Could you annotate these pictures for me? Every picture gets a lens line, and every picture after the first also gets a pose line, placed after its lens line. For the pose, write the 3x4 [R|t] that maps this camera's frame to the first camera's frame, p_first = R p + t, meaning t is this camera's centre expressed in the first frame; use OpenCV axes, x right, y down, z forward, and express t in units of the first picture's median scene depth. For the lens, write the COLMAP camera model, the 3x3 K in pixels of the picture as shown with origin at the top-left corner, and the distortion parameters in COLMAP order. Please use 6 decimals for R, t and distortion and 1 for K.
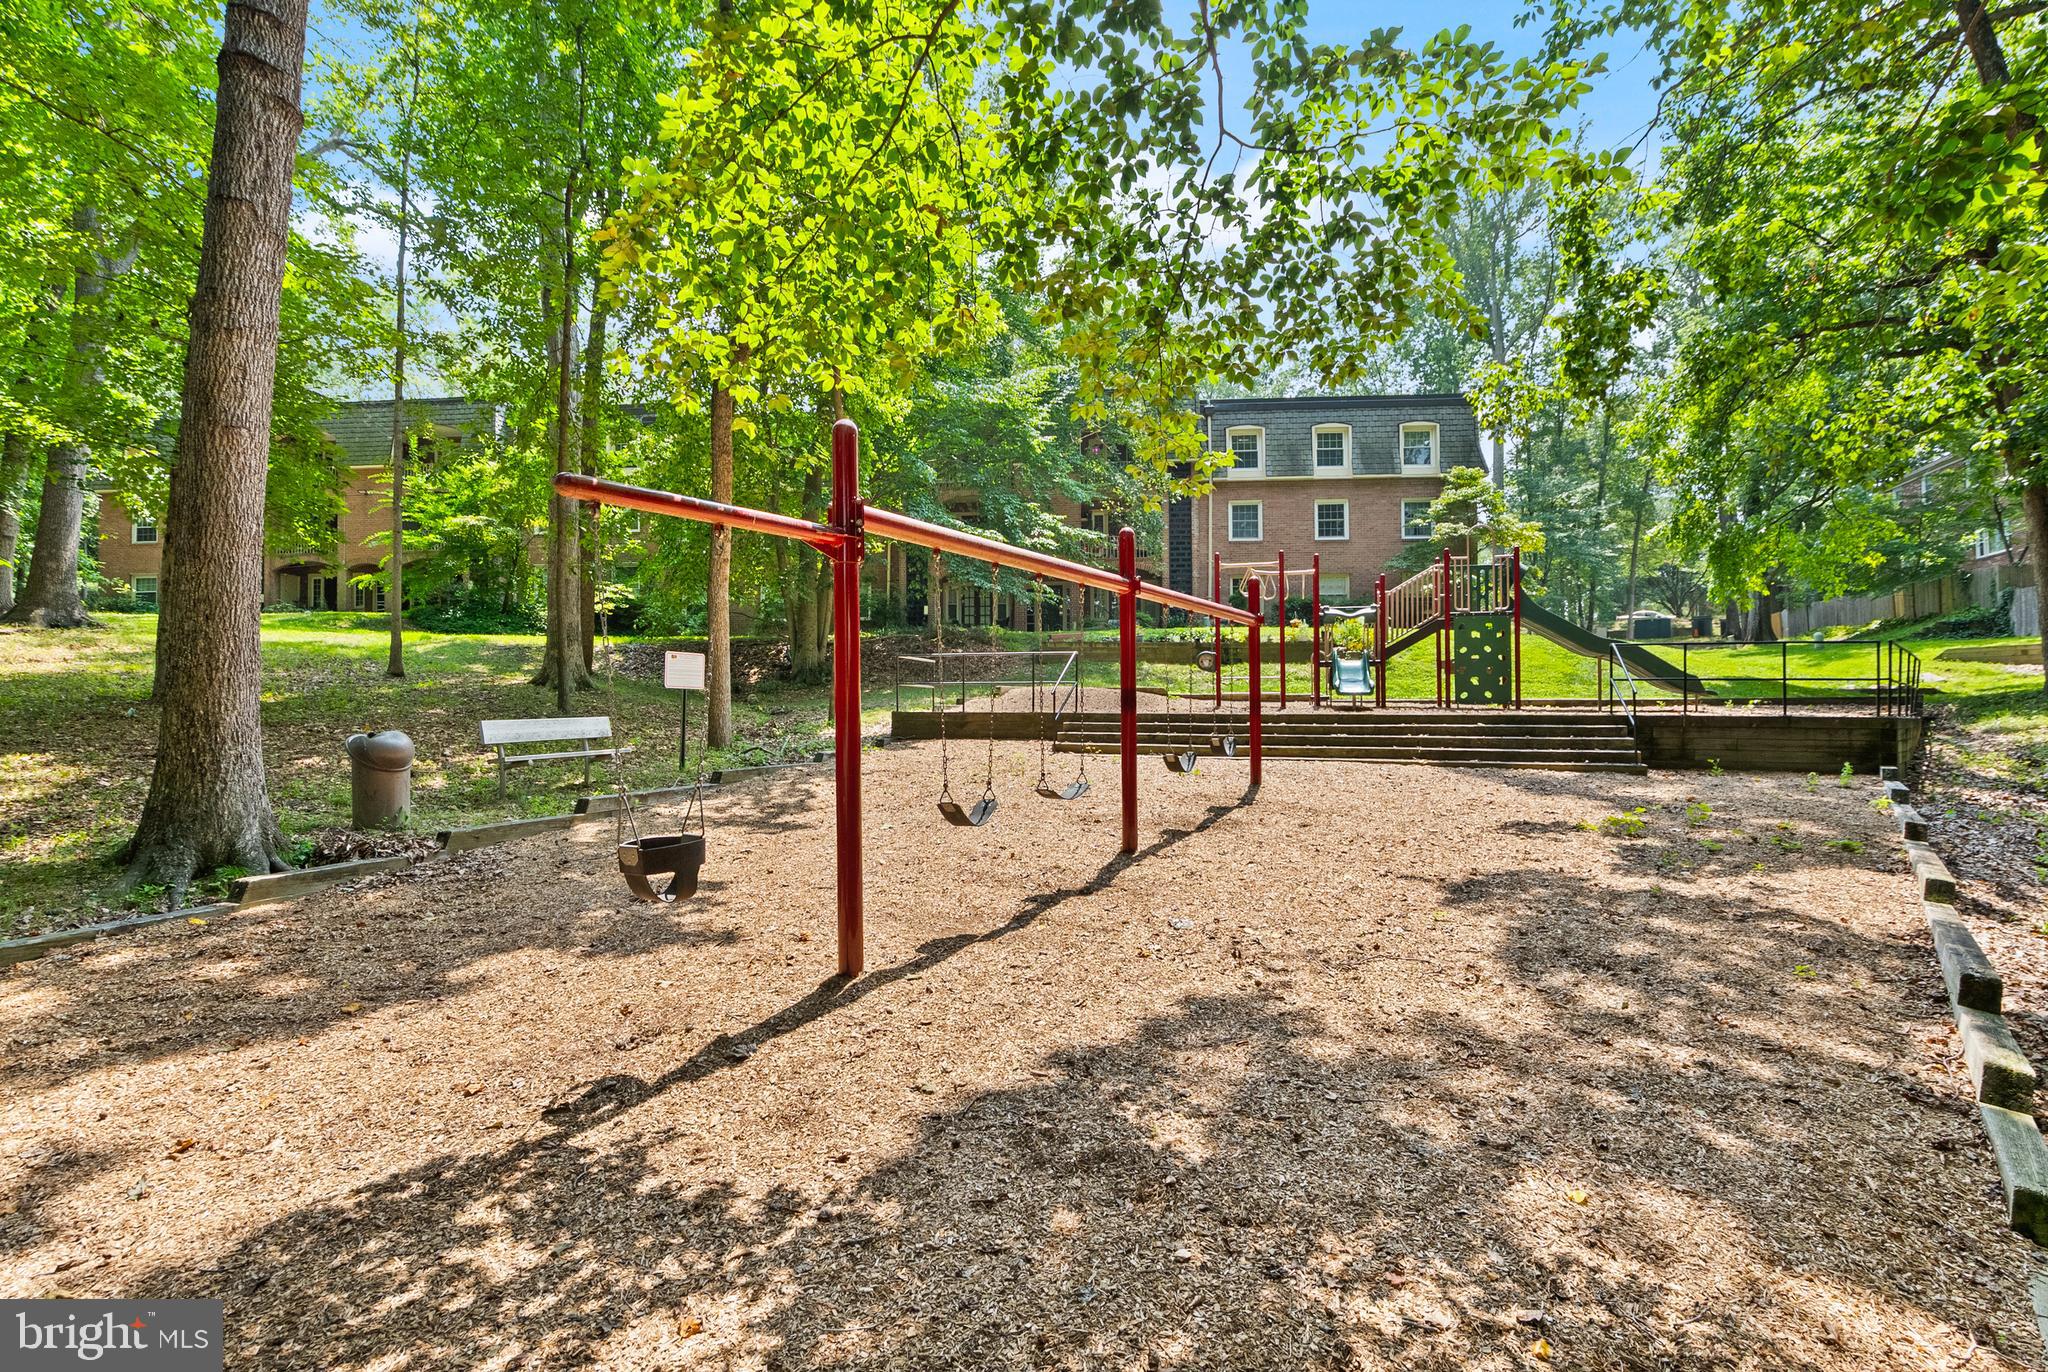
lens RADIAL K [[985.3, 0, 1025.1], [0, 985.3, 694.0], [0, 0, 1]] dist [0.000195, 0.000695]
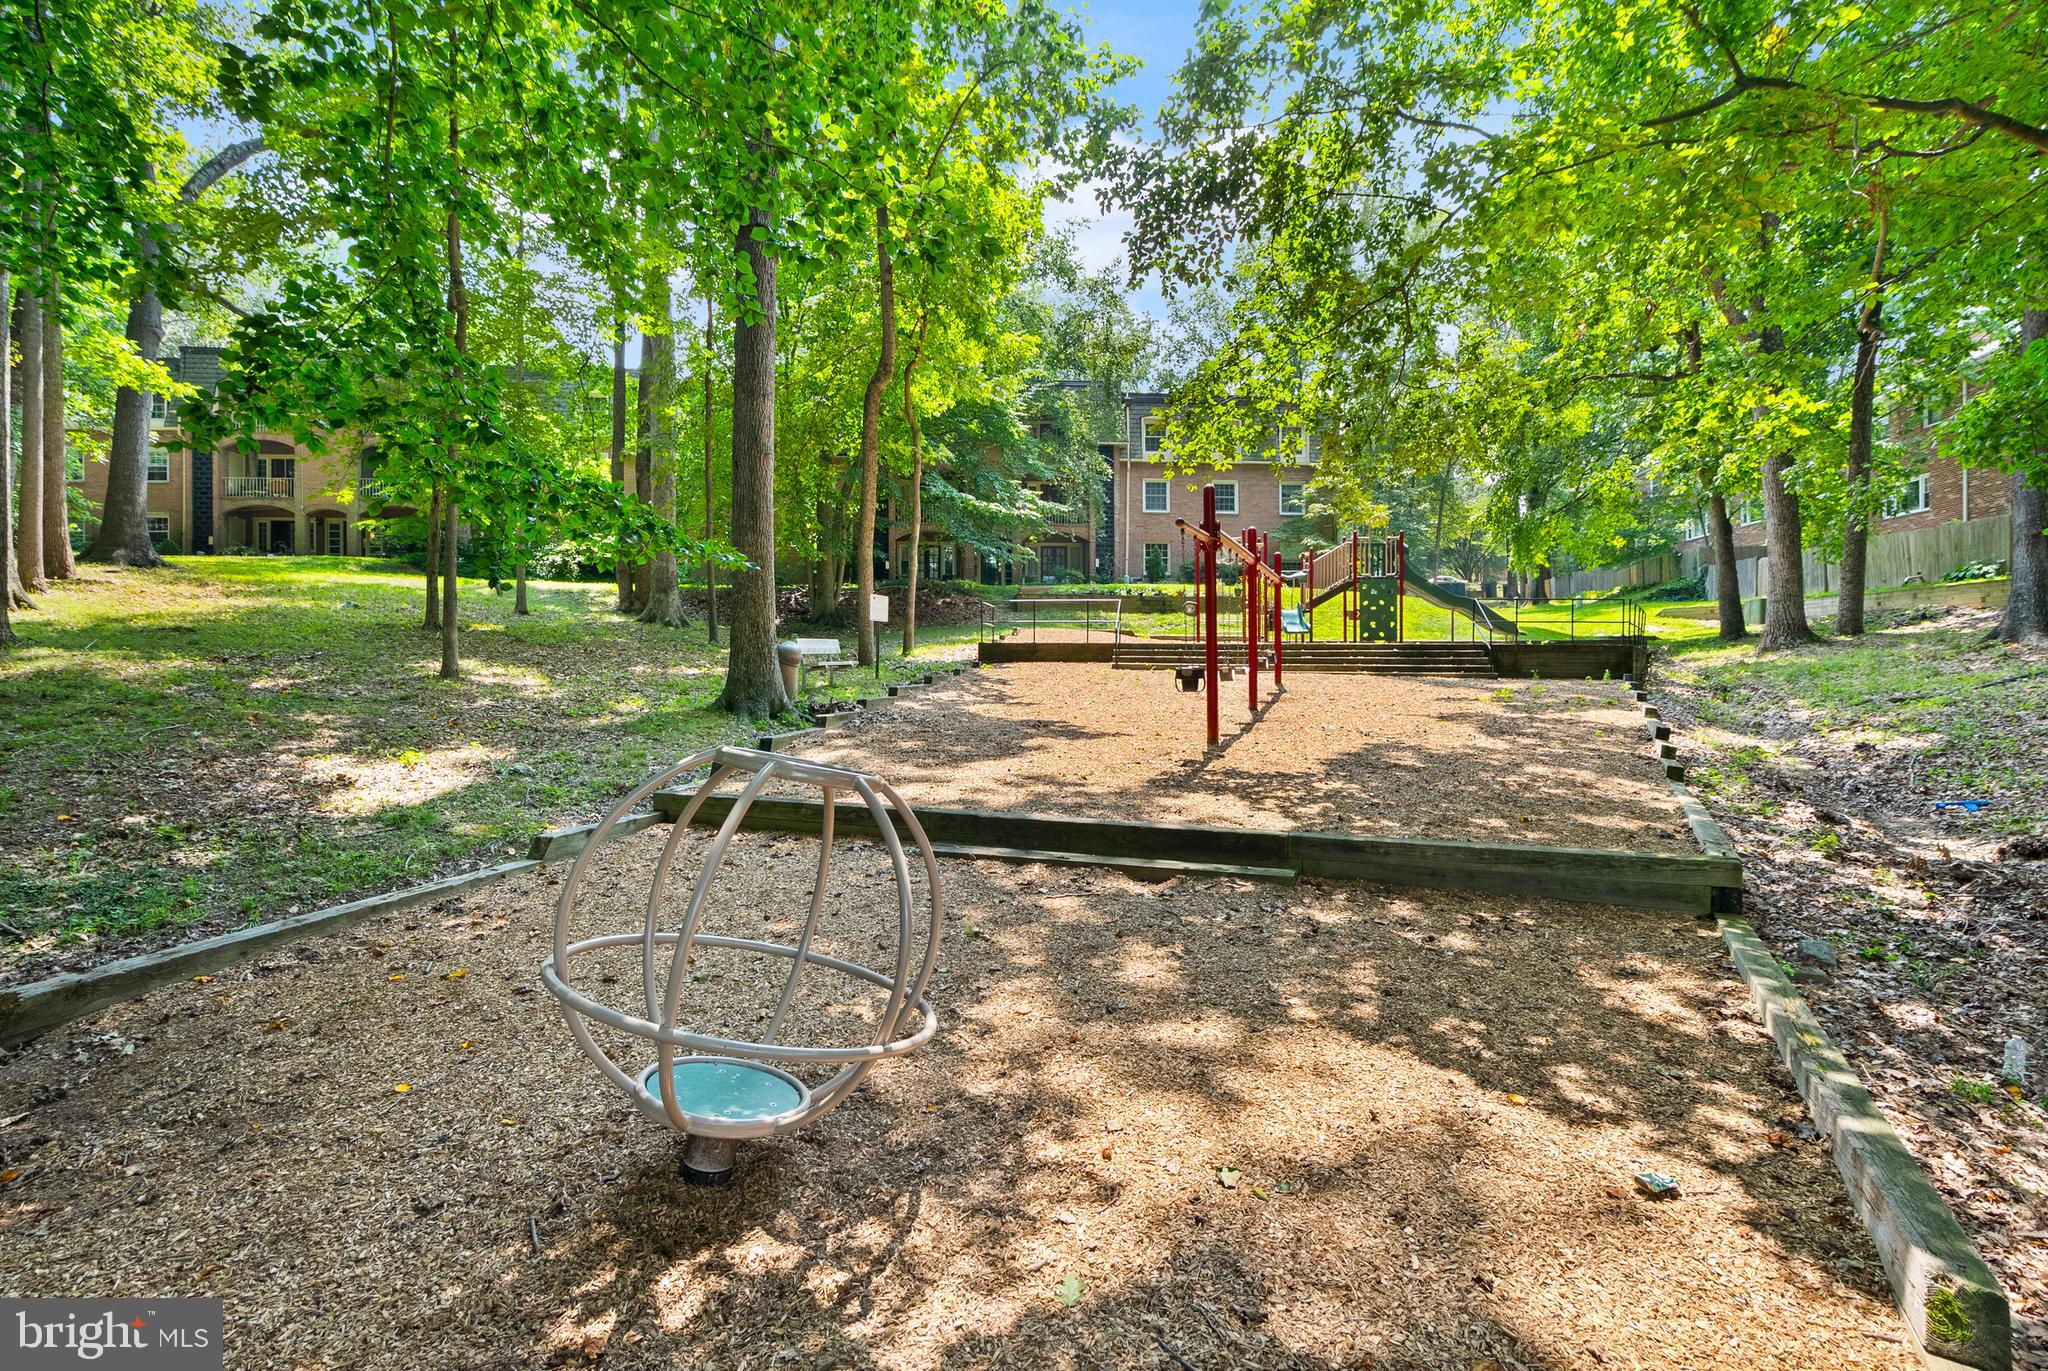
lens RADIAL K [[963.8, 0, 1024.0], [0, 963.8, 685.5], [0, 0, 1]] dist [-0.003399, 0.006714]
pose [[0.986459, -0.001154, 0.164006, -0.230121], [-0.005260, 0.999238, 0.038669, 0.019797], [-0.163926, -0.039008, 0.985701, -0.253555]]
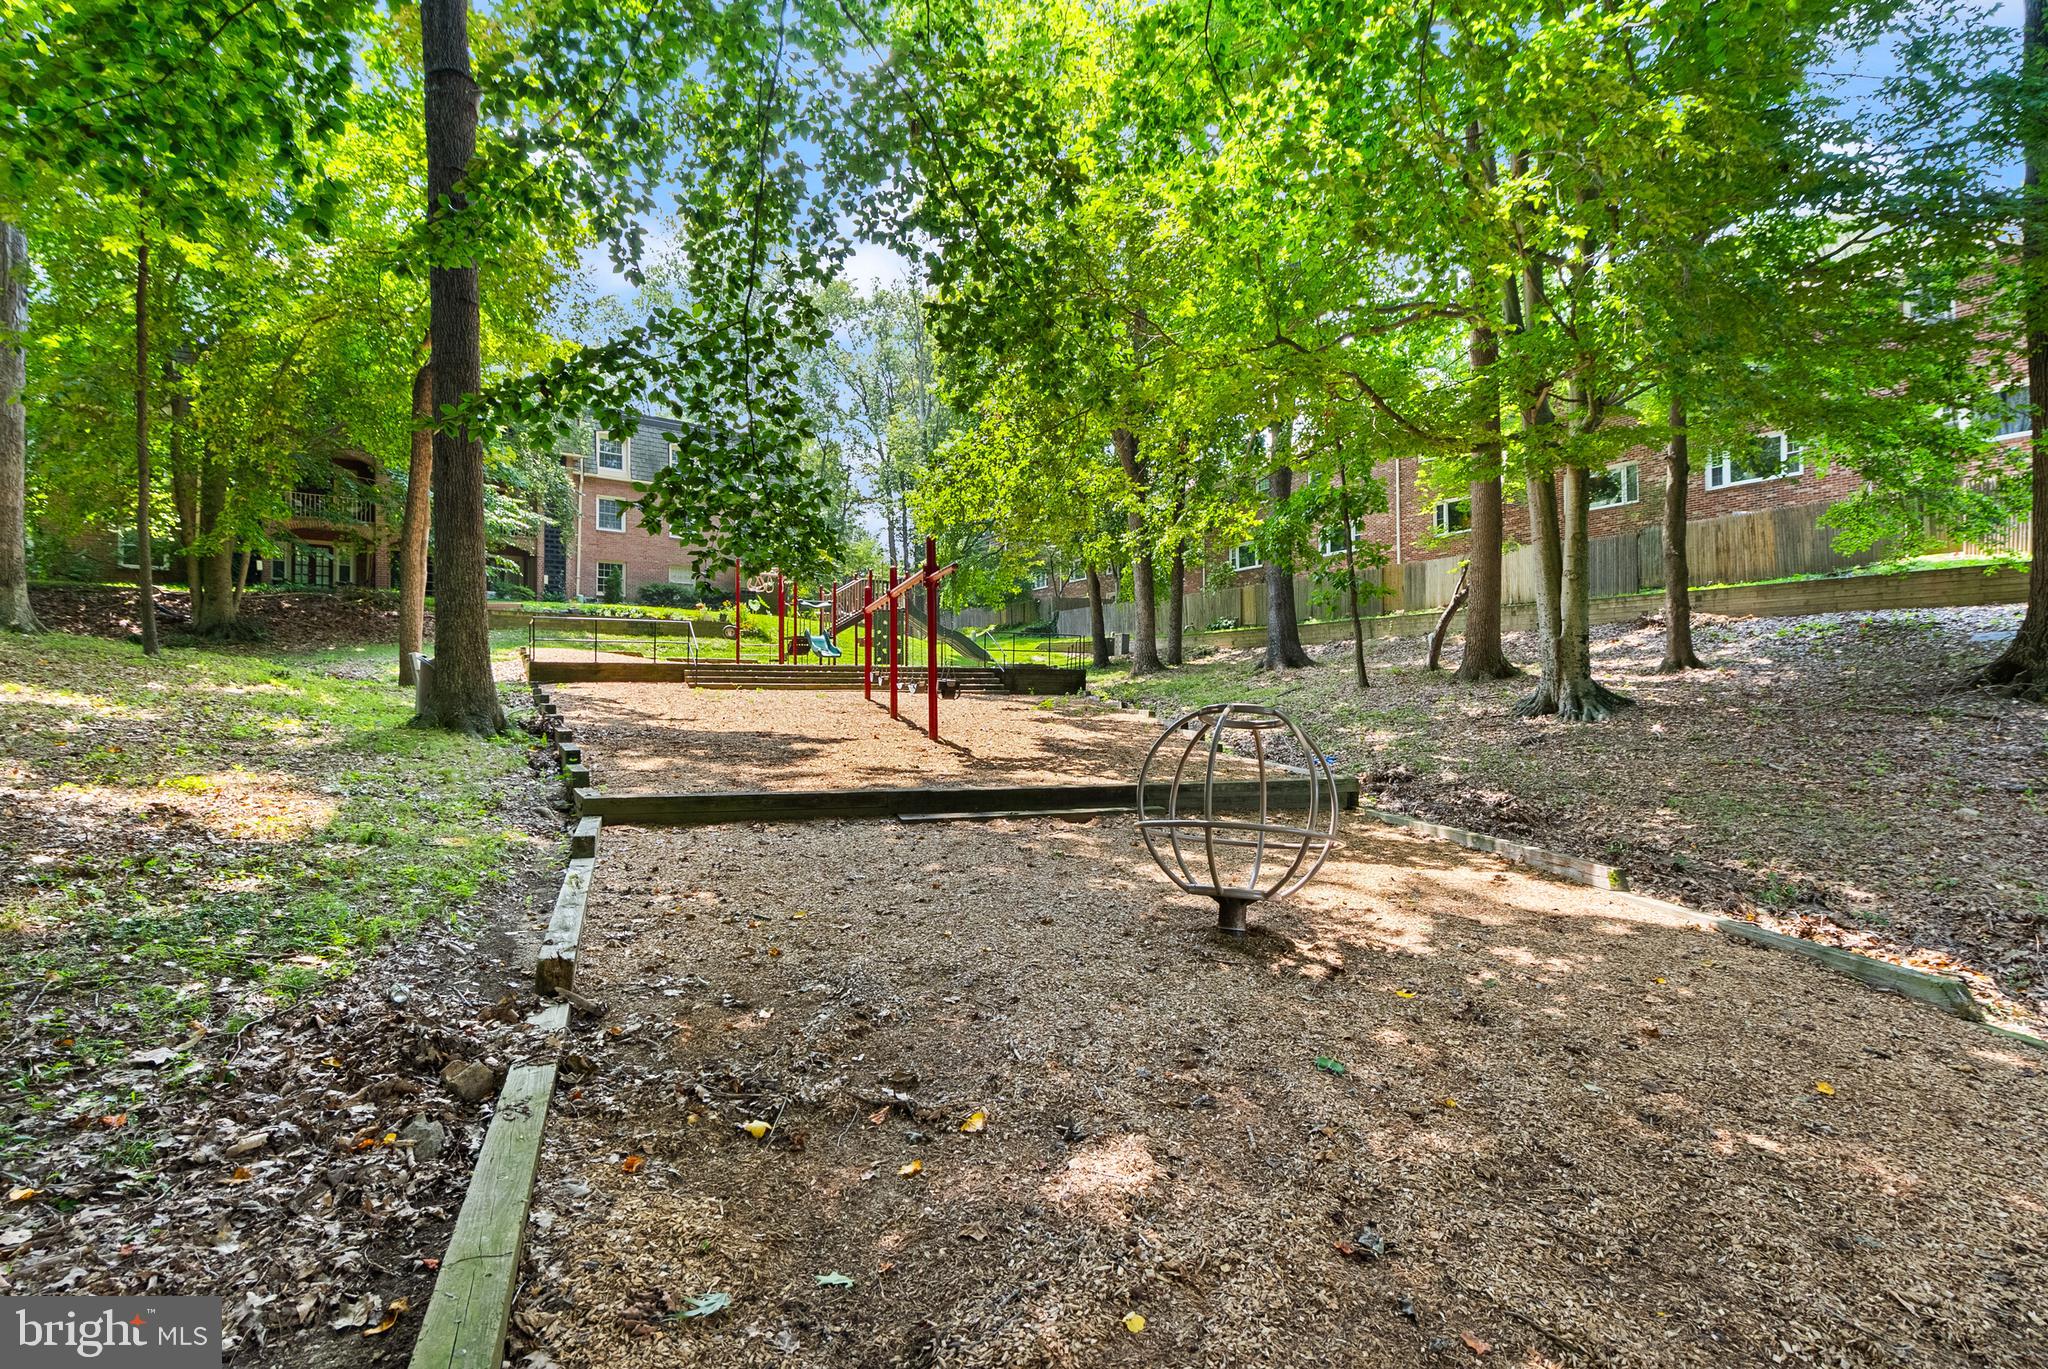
lens RADIAL K [[963.8, 0, 1024.0], [0, 963.8, 684.5], [0, 0, 1]] dist [-0.003399, 0.006714]
pose [[0.713869, 0.002192, 0.700276, -0.415541], [-0.007914, 0.999956, 0.004938, 0.027200], [-0.700234, -0.009067, 0.713855, -0.254594]]
